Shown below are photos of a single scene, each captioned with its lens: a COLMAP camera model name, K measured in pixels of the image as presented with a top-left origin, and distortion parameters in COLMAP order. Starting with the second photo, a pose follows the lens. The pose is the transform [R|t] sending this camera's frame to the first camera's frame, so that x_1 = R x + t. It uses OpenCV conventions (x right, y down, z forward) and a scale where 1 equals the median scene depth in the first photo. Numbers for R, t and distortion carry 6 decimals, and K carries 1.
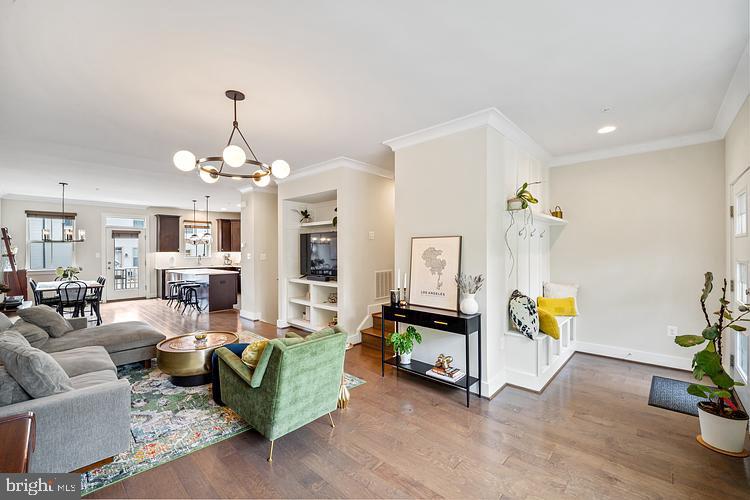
lens RADIAL K [[312.0, 0, 376.6], [0, 312.0, 249.7], [0, 0, 1]] dist [-0.015788, -0.000206]
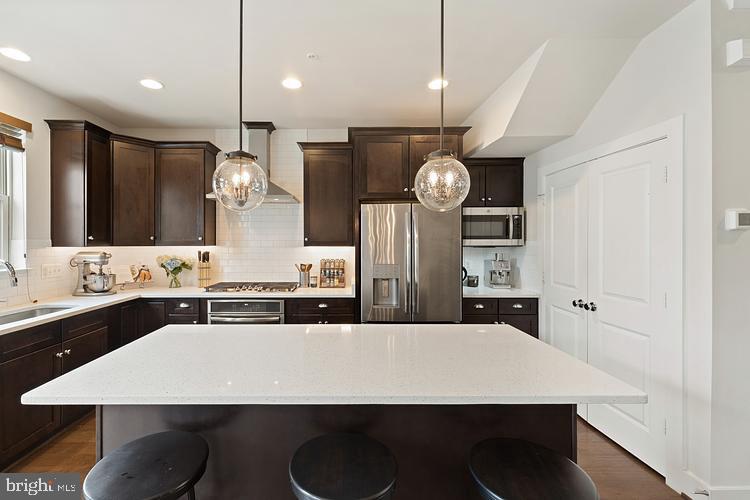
lens RADIAL K [[326.7, 0, 341.8], [0, 326.7, 241.4], [0, 0, 1]] dist [0.001119, -0.000345]
pose [[0.738476, 0.002500, 0.674275, -0.600402], [-0.002606, 0.999996, -0.000854, 0.002378], [-0.674275, -0.001127, 0.738480, 0.735336]]
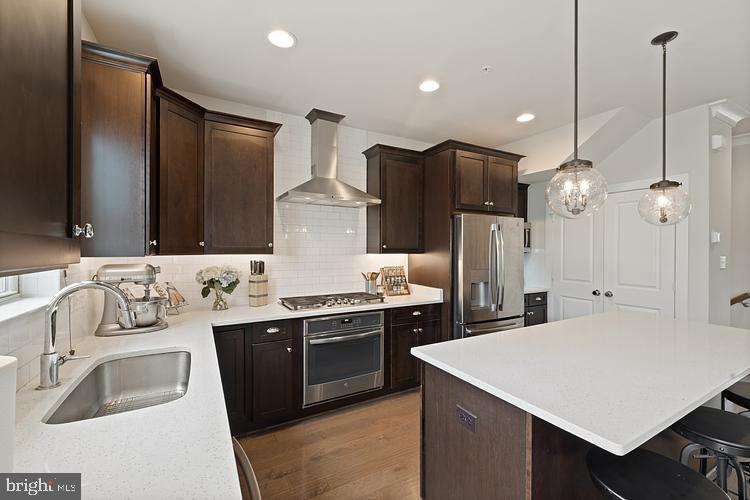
lens RADIAL K [[317.4, 0, 375.0], [0, 317.4, 250.0], [0, 0, 1]] dist [-0.000402, -0.000340]
pose [[0.308596, -0.000316, 0.951193, -0.714315], [-0.004456, 0.999988, 0.001778, 0.003045], [-0.951183, -0.004788, 0.308591, 0.943253]]
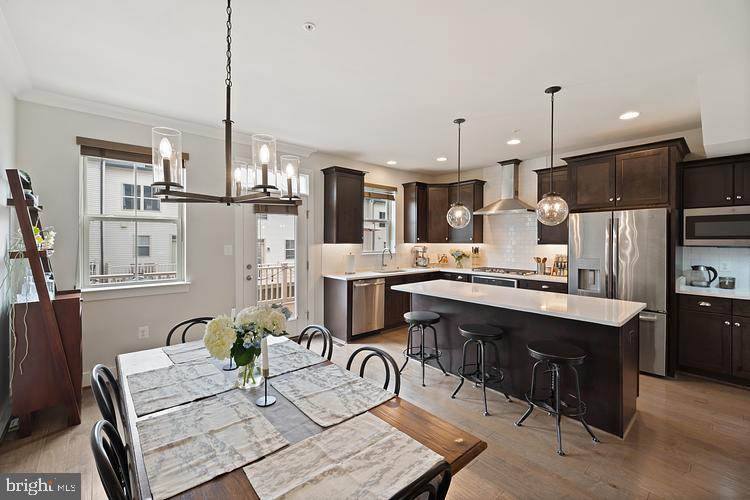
lens RADIAL K [[314.6, 0, 376.7], [0, 314.6, 241.4], [0, 0, 1]] dist [0.000469, -0.000129]
pose [[0.994720, 0.004270, -0.102540, -0.583910], [-0.003655, 0.999974, 0.006179, 0.000751], [0.102564, -0.005771, 0.994710, 0.511325]]
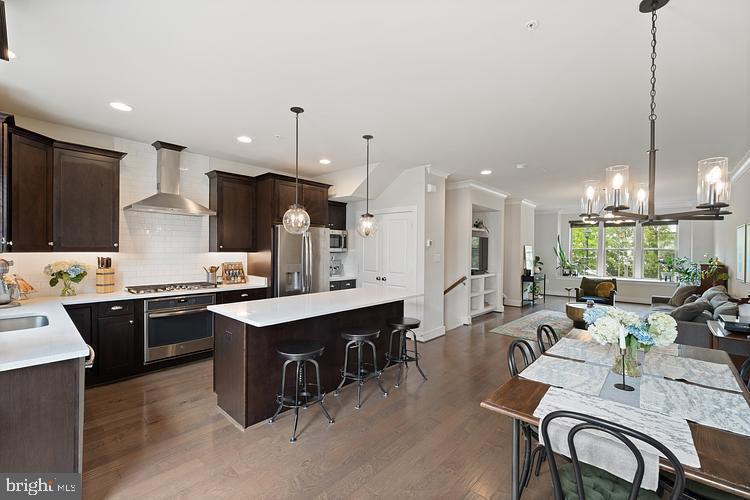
lens RADIAL K [[318.9, 0, 376.1], [0, 318.9, 252.5], [0, 0, 1]] dist [-0.000762, -0.000446]
pose [[-0.011669, -0.007559, 0.999903, -0.852685], [-0.010593, 0.999916, 0.007435, 0.002189], [-0.999876, -0.010506, -0.011748, 0.817114]]
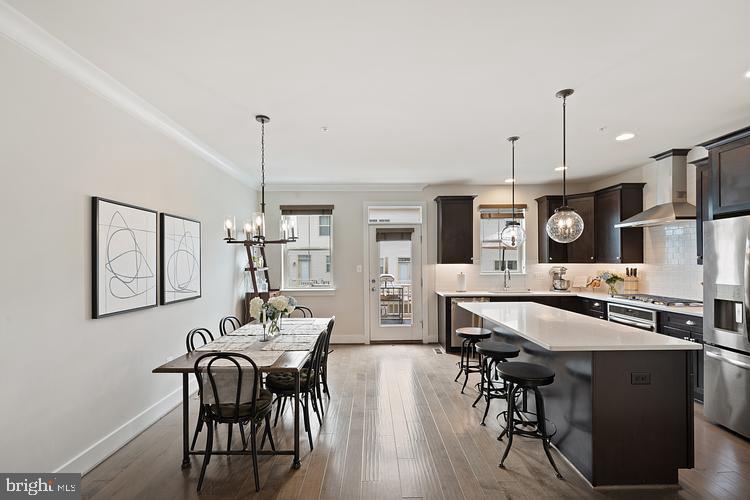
lens RADIAL K [[322.6, 0, 376.5], [0, 322.6, 261.6], [0, 0, 1]] dist [-0.000738, -0.000229]
pose [[0.683520, -0.001512, -0.729930, -0.358862], [0.005758, 0.999978, 0.003321, 0.000874], [0.729909, -0.006473, 0.683514, 0.519254]]
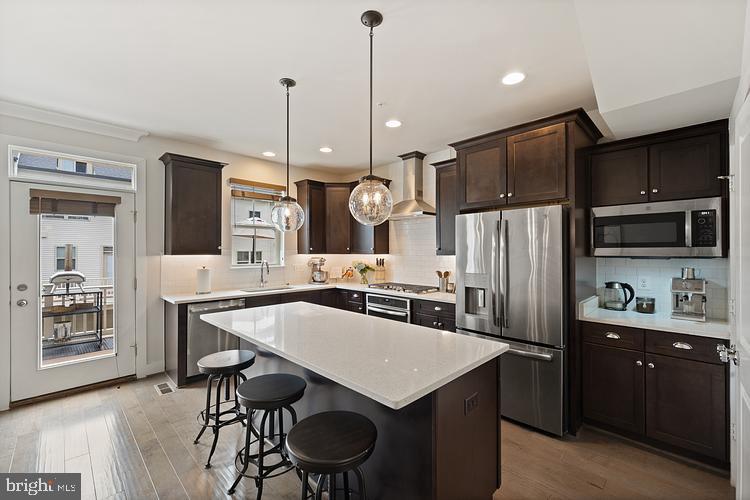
lens RADIAL K [[312.7, 0, 375.1], [0, 312.7, 249.3], [0, 0, 1]] dist [0.000949, -0.000110]
pose [[0.999023, 0.000981, -0.044172, -0.439268], [-0.001178, 0.999989, -0.004438, 0.002092], [0.044167, 0.004486, 0.999014, 0.632964]]
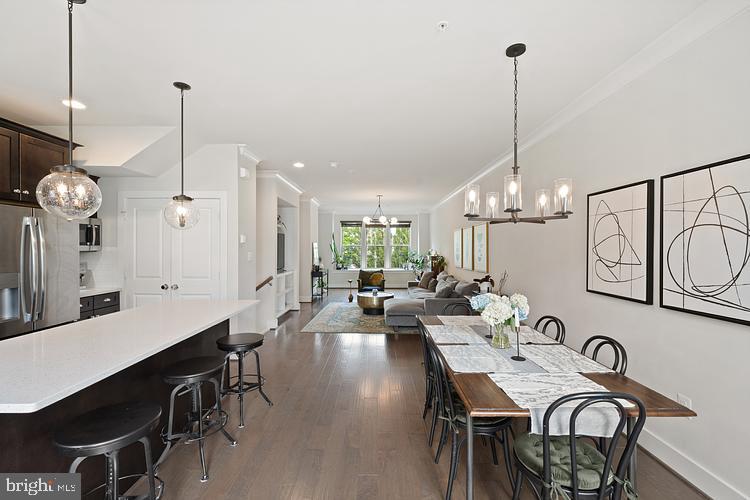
lens RADIAL K [[323.7, 0, 375.5], [0, 323.7, 248.9], [0, 0, 1]] dist [-0.001137, -0.000802]
pose [[-0.676486, -0.000973, 0.736455, -0.775945], [-0.000799, 1.000000, 0.000587, 0.003045], [-0.736455, -0.000191, -0.676486, 0.891553]]
